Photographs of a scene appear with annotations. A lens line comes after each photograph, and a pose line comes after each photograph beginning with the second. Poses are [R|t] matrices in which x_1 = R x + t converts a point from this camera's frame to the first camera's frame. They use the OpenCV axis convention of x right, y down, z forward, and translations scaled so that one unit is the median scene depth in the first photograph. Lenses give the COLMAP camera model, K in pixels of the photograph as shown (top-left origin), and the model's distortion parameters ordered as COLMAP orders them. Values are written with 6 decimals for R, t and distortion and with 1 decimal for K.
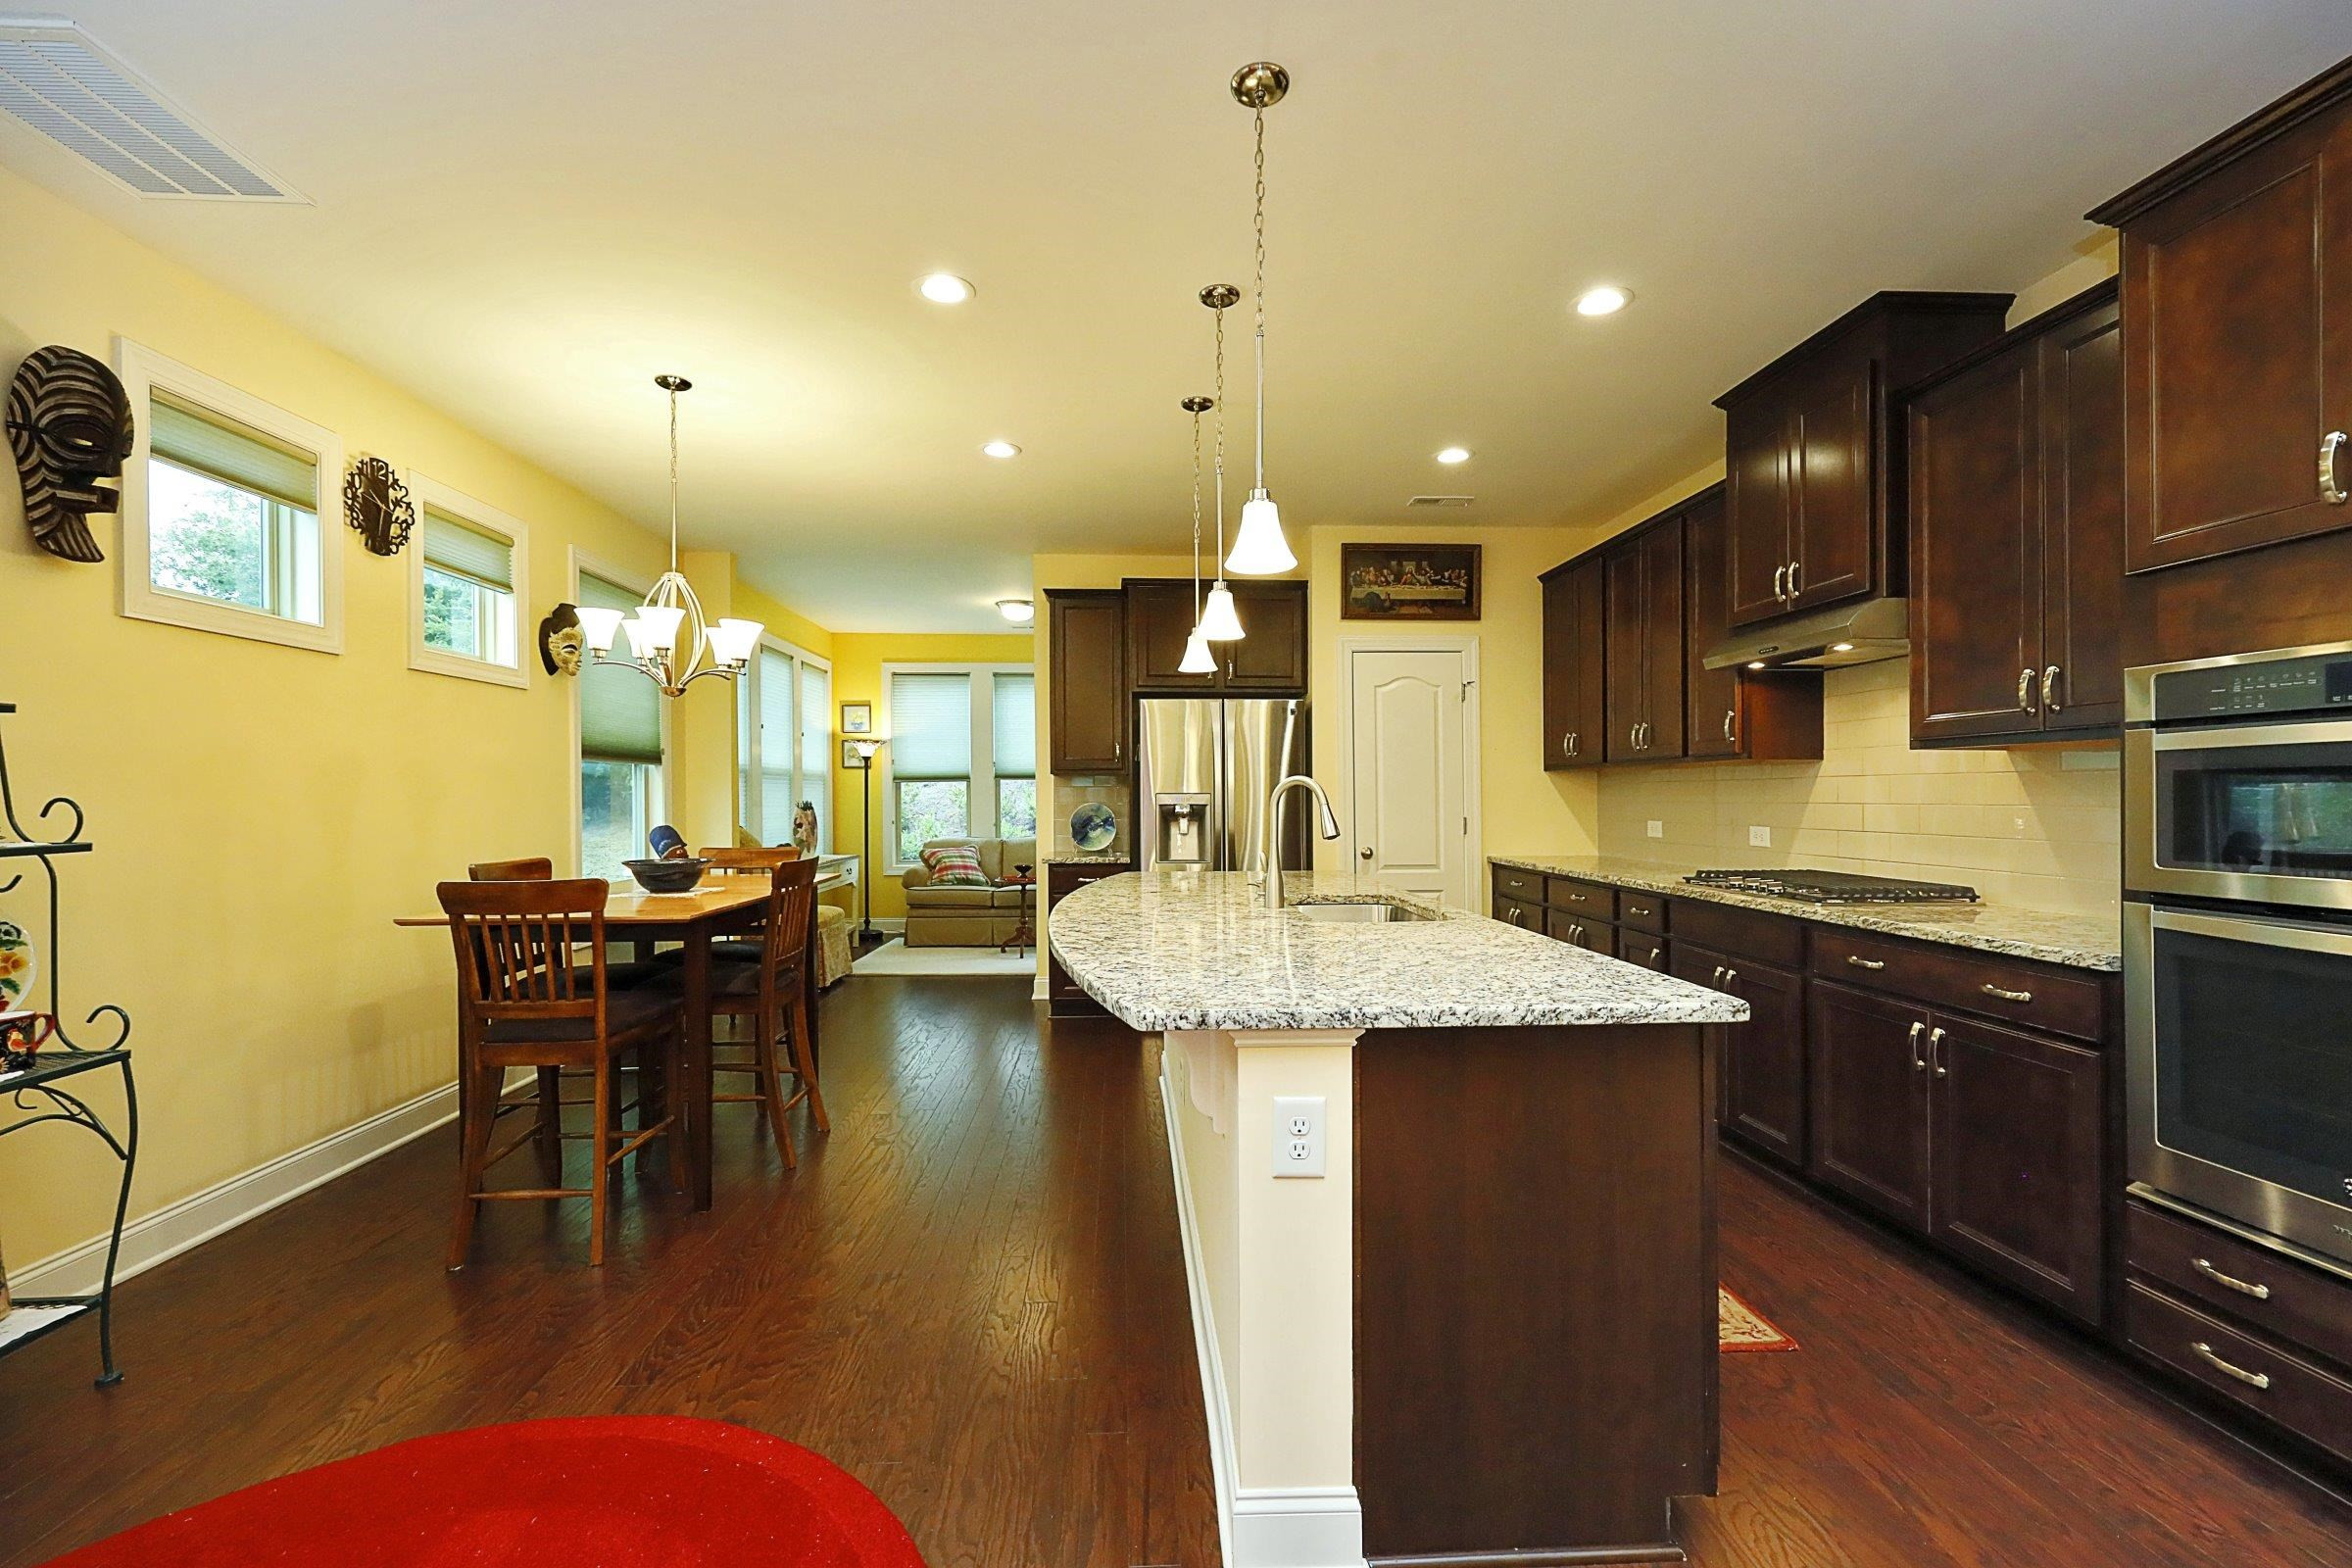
lens RADIAL K [[1005.9, 0, 1157.9], [0, 1005.9, 801.9], [0, 0, 1]] dist [0.005854, -0.001169]
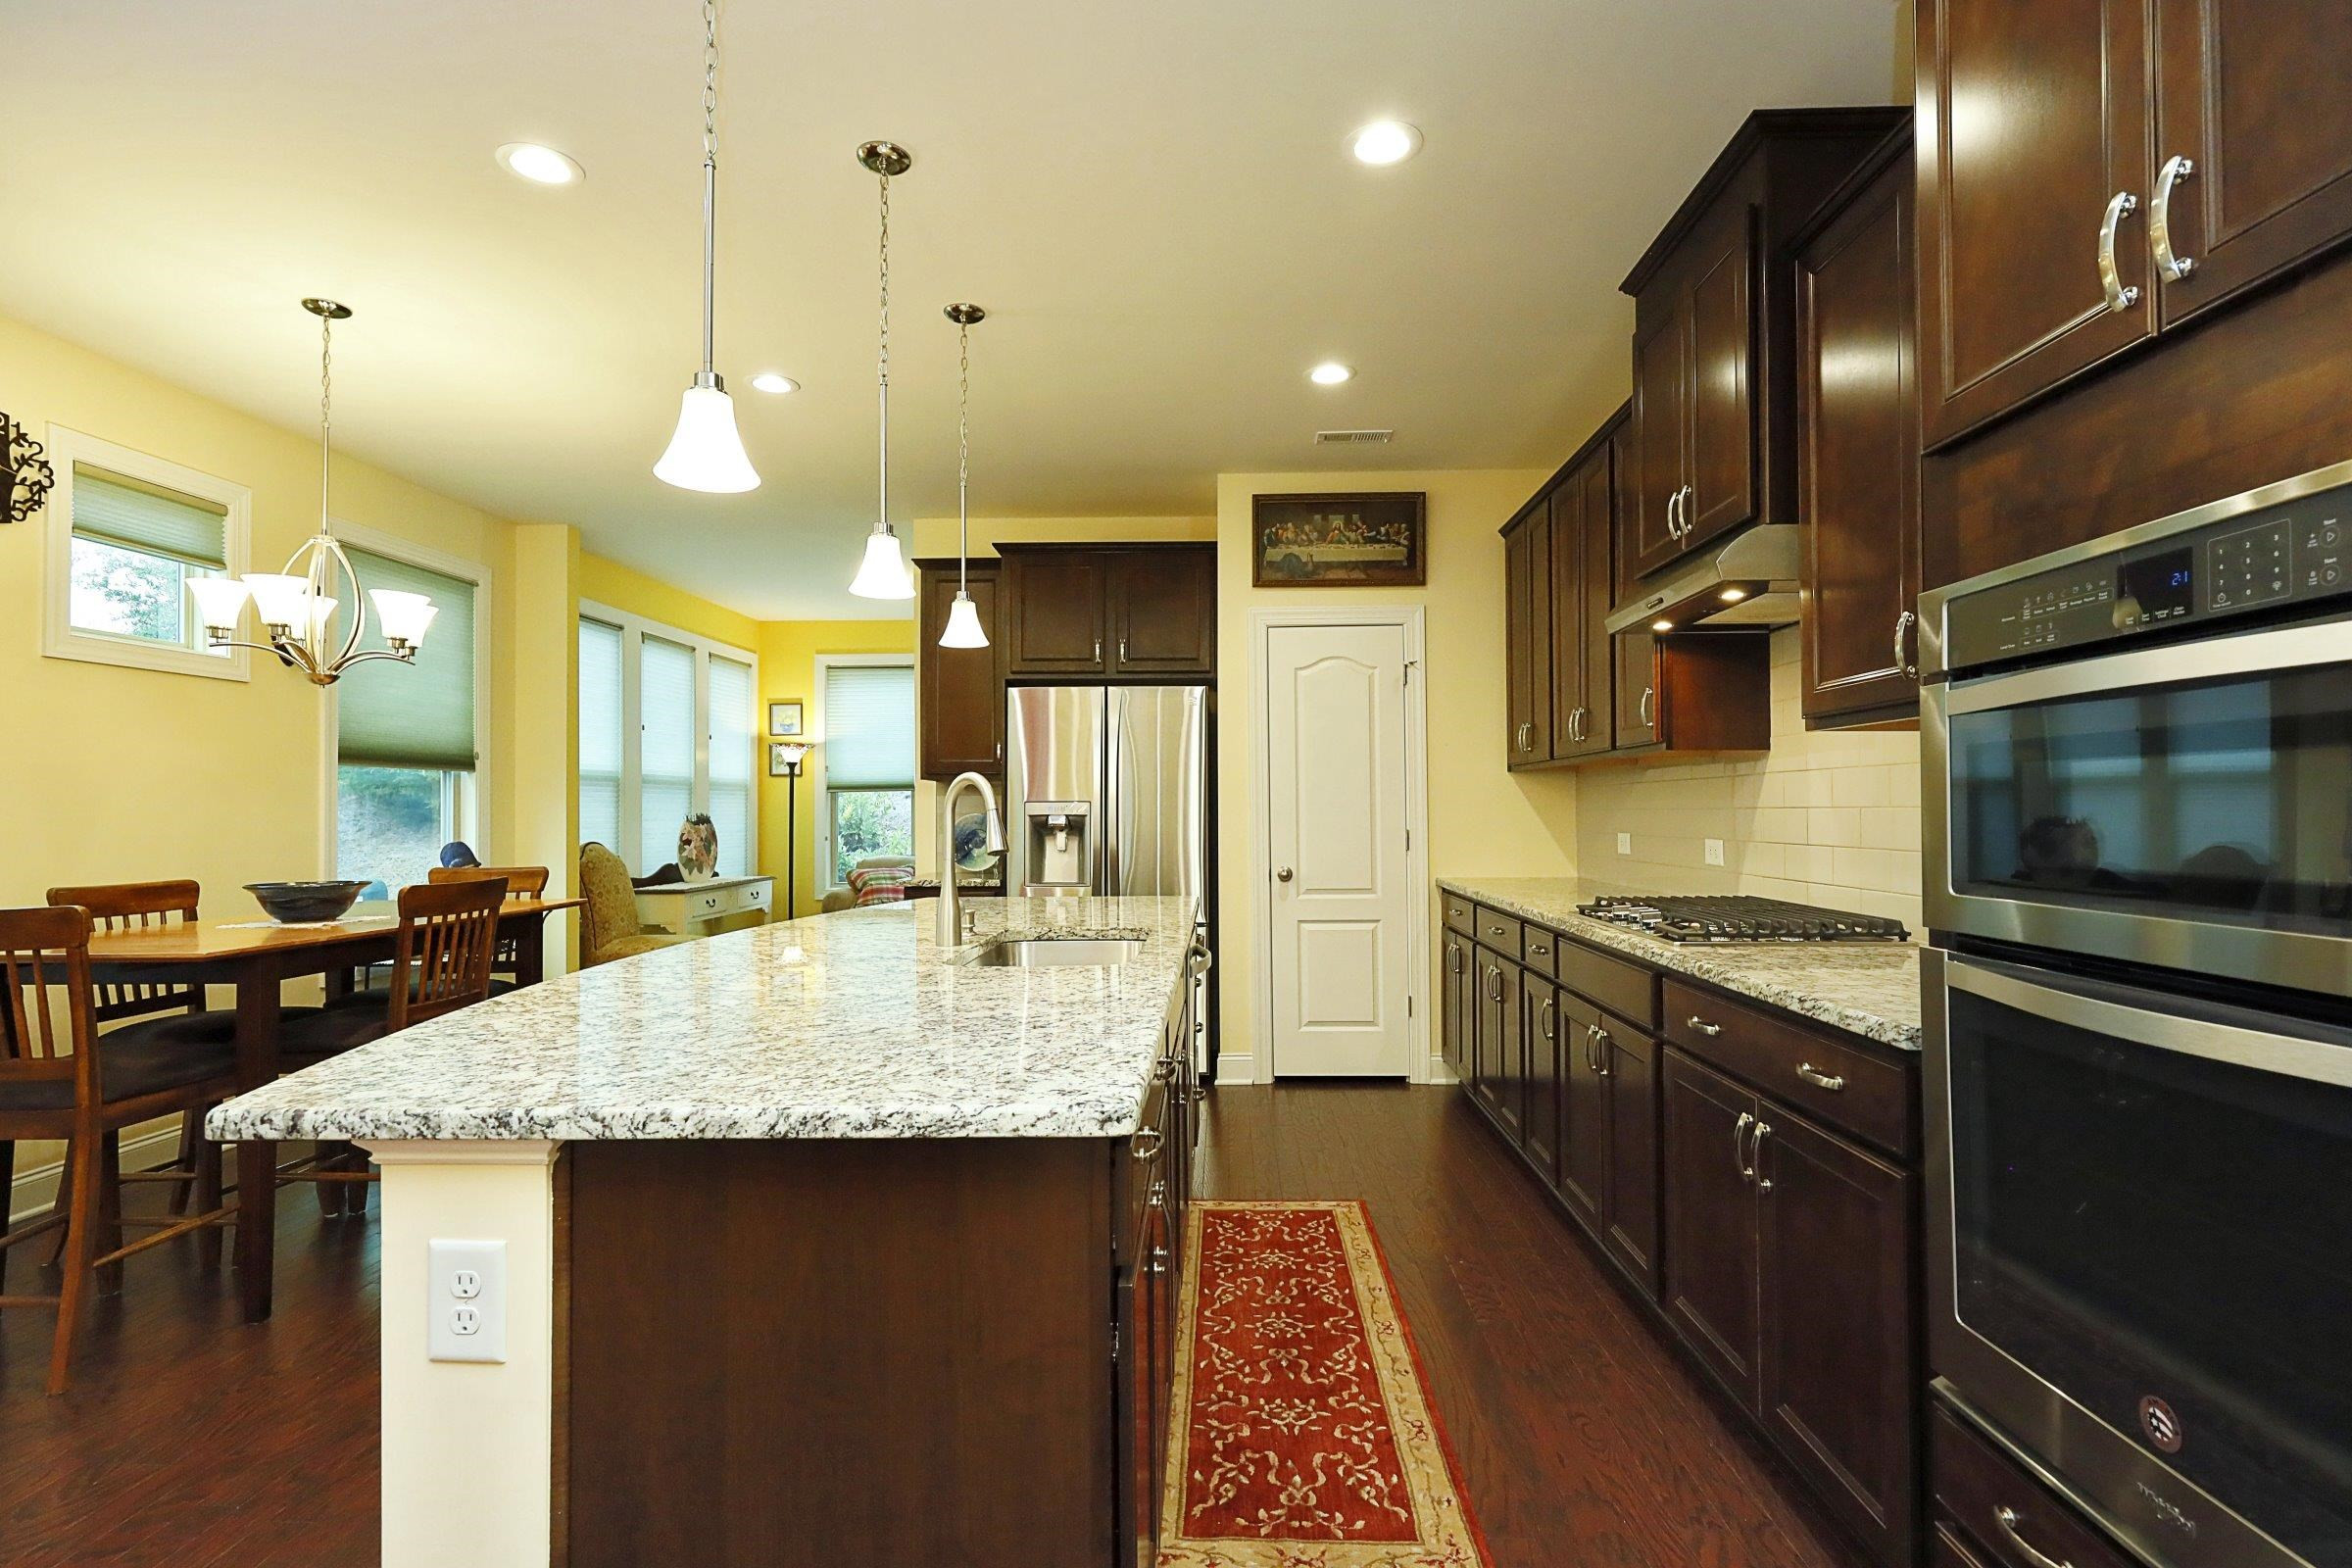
lens RADIAL K [[1140.6, 0, 1173.6], [0, 1140.6, 795.6], [0, 0, 1]] dist [0.008198, -0.004079]
pose [[0.997391, -0.005348, -0.071987, 0.287612], [0.004034, 0.999823, -0.018384, 0.006648], [0.072073, 0.018046, 0.997236, 0.119102]]
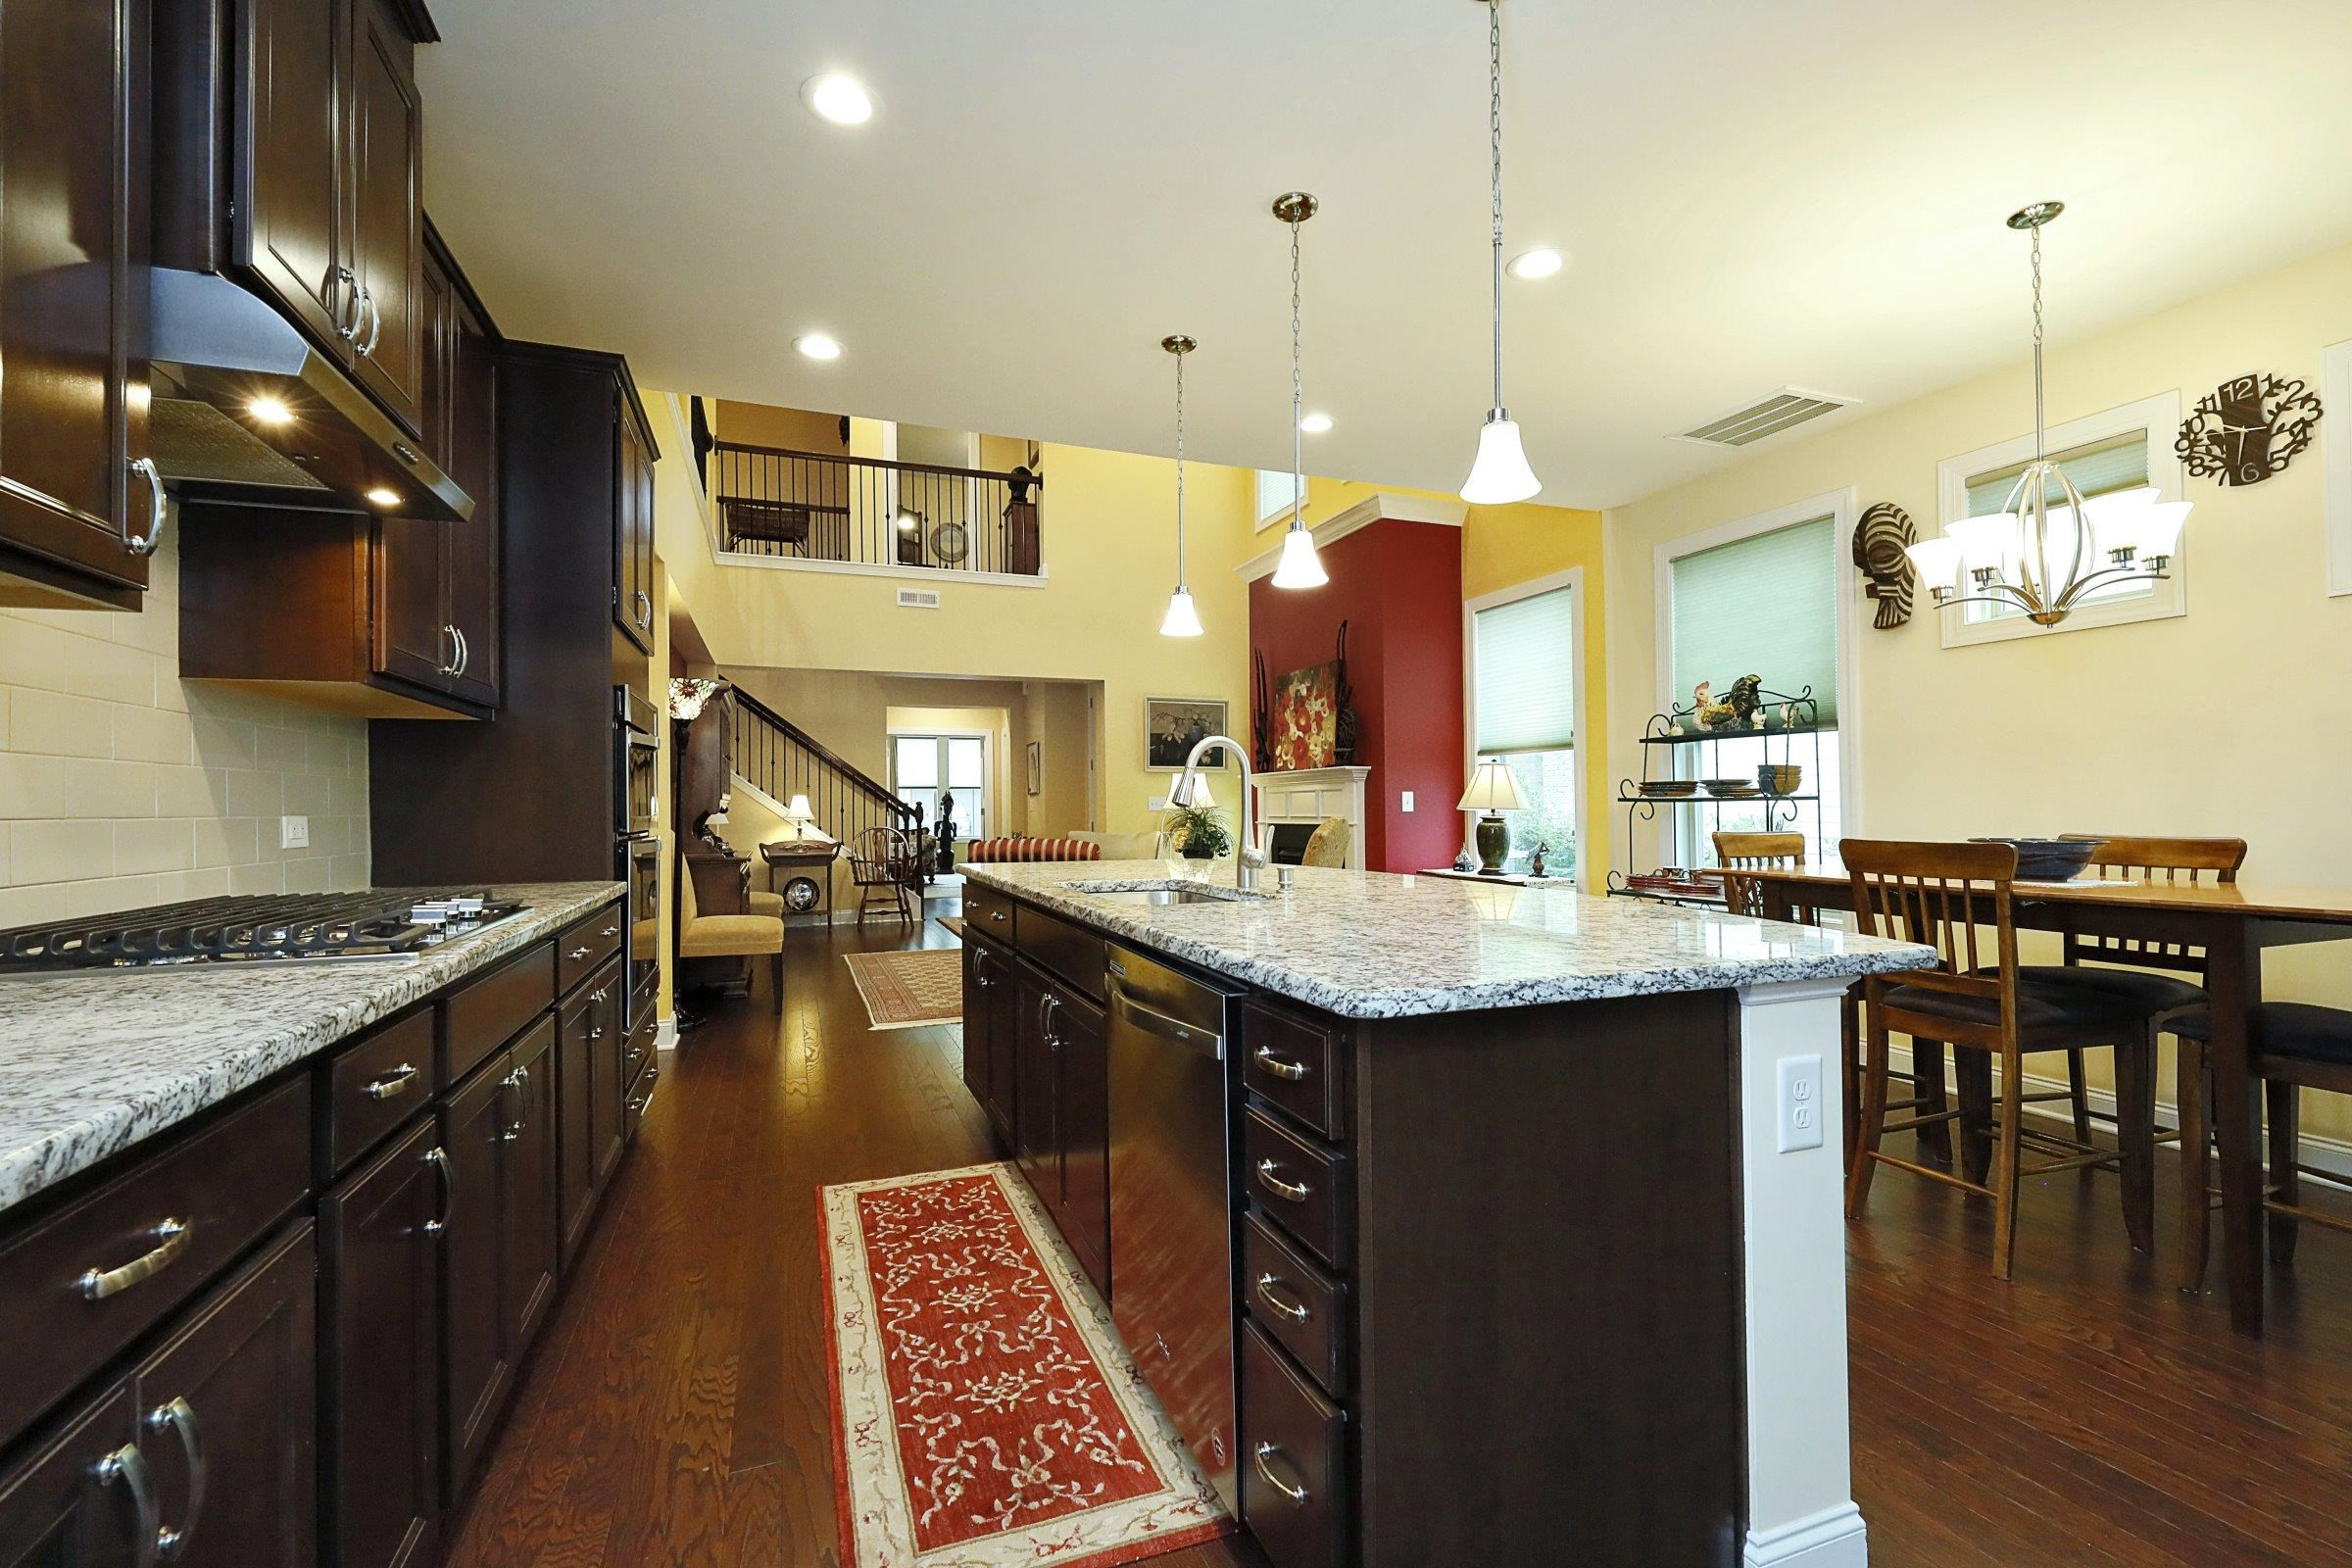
lens RADIAL K [[1005.9, 0, 1223.9], [0, 1005.9, 793.7], [0, 0, 1]] dist [0.005854, -0.001169]
pose [[-0.927765, 0.003860, -0.373145, 0.385281], [0.005529, 0.999979, -0.003402, 0.021634], [0.373124, -0.005219, -0.927767, 1.501186]]
